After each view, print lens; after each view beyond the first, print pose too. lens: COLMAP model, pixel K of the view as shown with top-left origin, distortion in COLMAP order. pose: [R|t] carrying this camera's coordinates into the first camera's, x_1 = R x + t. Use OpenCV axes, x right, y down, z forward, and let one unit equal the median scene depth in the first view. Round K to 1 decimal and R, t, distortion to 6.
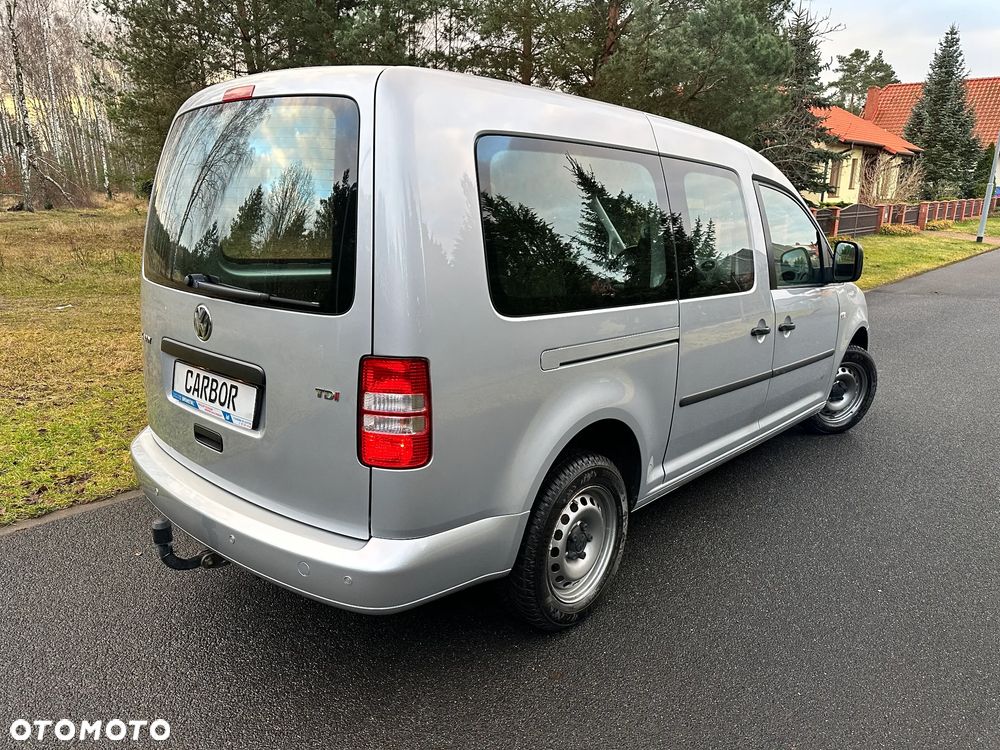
lens RADIAL K [[704.0, 0, 500.0], [0, 704.0, 375.0], [0, 0, 1]] dist [0.061908, -0.076165]
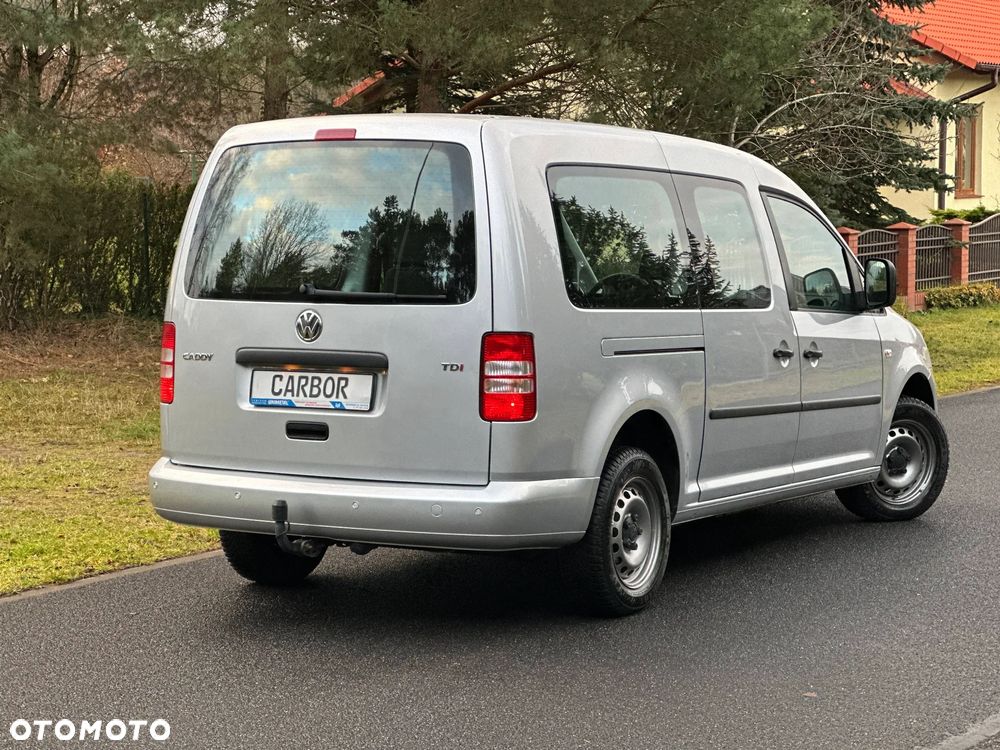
lens RADIAL K [[2108.6, 0, 501.0], [0, 2108.6, 376.6], [0, 0, 1]] dist [-0.991096, 21.746036]
pose [[0.979906, -0.035051, 0.196358, -0.679270], [0.067169, 0.984928, -0.159388, 0.491061], [-0.187812, 0.169375, 0.967491, -2.005343]]
